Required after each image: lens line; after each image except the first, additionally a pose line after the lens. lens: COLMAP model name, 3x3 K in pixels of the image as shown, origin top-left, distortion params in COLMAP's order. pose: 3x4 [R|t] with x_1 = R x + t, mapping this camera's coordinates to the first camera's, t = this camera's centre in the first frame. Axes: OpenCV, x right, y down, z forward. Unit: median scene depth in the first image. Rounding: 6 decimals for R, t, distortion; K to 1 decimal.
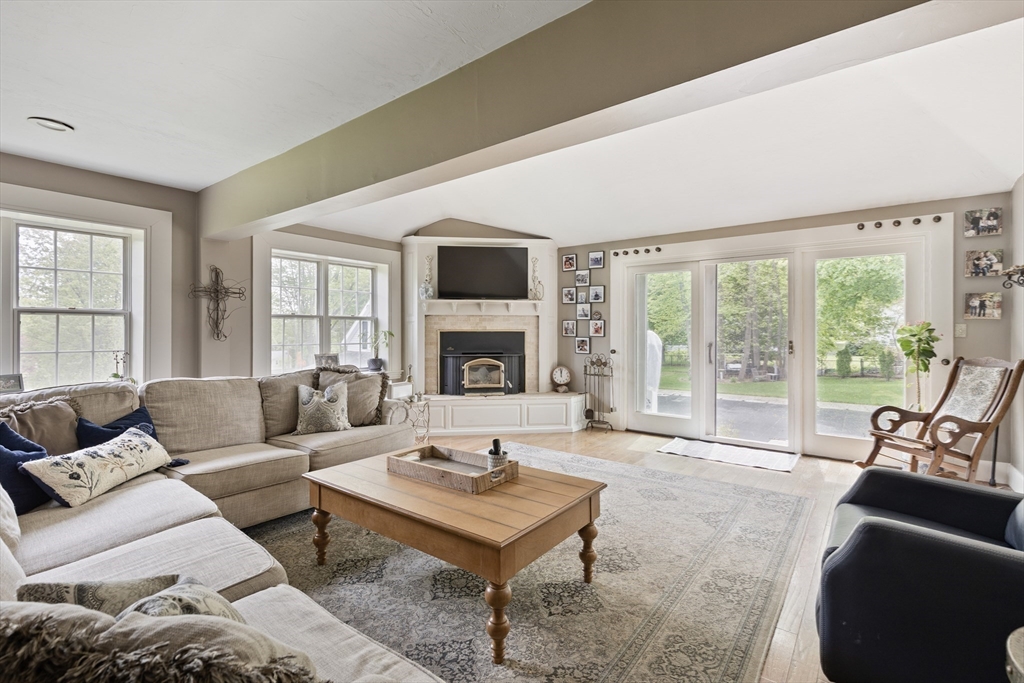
lens RADIAL K [[459.4, 0, 512.7], [0, 459.4, 331.9], [0, 0, 1]] dist [0.001790, -0.000203]
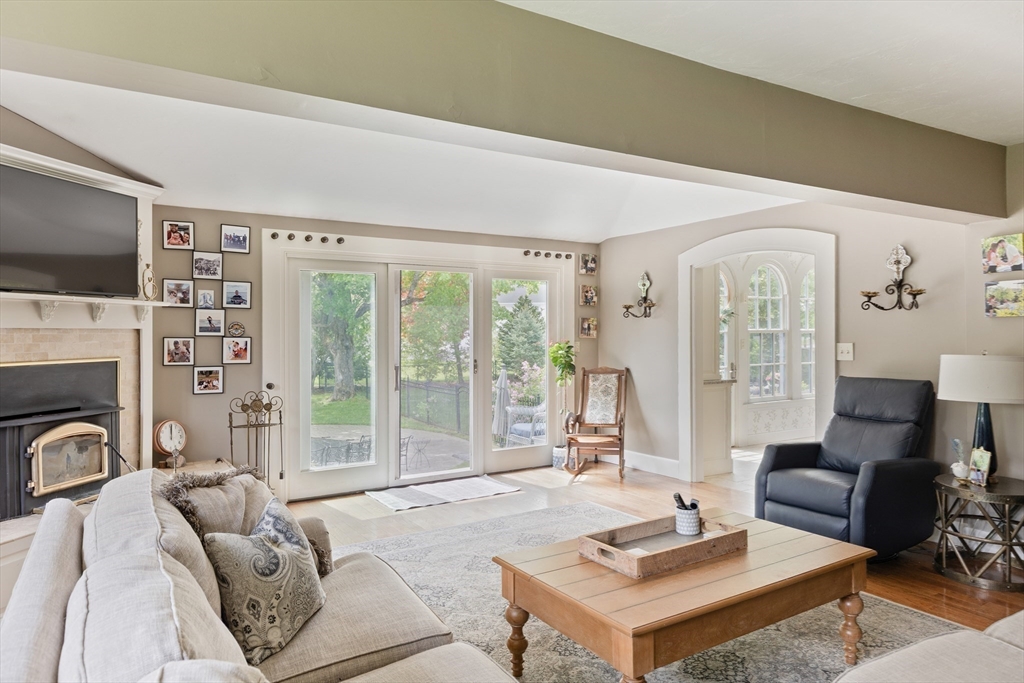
lens RADIAL K [[663.7, 0, 515.5], [0, 663.7, 339.6], [0, 0, 1]] dist [0.008141, 0.000926]
pose [[0.346388, -0.011939, 0.938015, -0.526670], [0.009945, 0.999910, 0.009054, -0.027032], [-0.938038, 0.006192, 0.346476, 0.345893]]
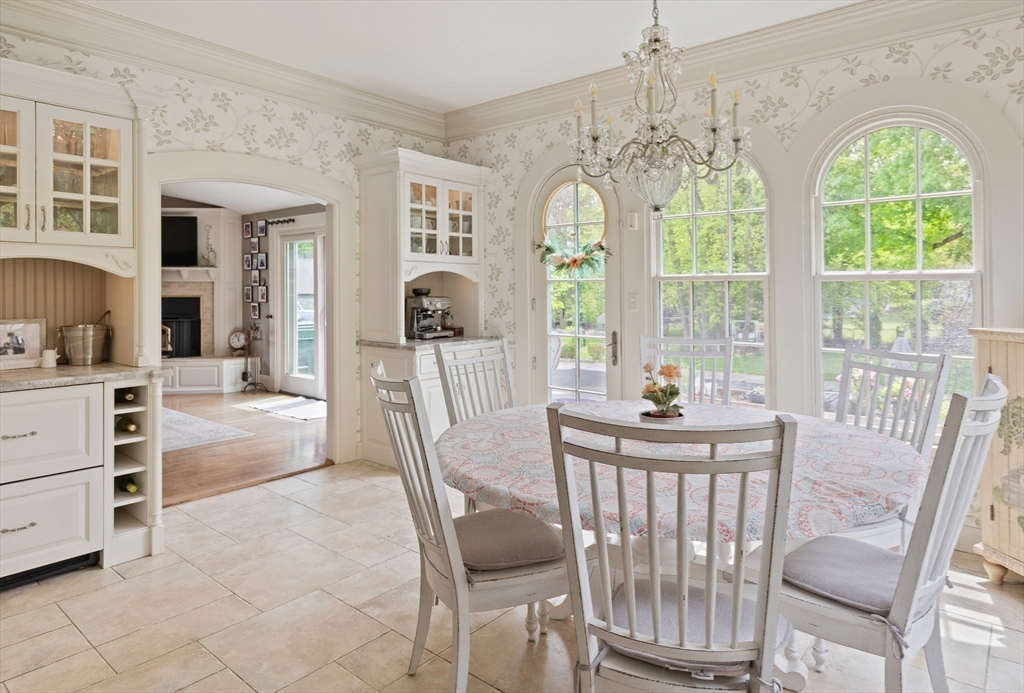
lens RADIAL K [[616.3, 0, 517.5], [0, 616.3, 290.8], [0, 0, 1]] dist [0.001095, -0.000014]
pose [[0.999509, -0.001449, -0.031302, 0.808838], [0.001334, 0.999992, -0.003720, -0.009430], [0.031307, 0.003677, 0.999503, -0.374647]]
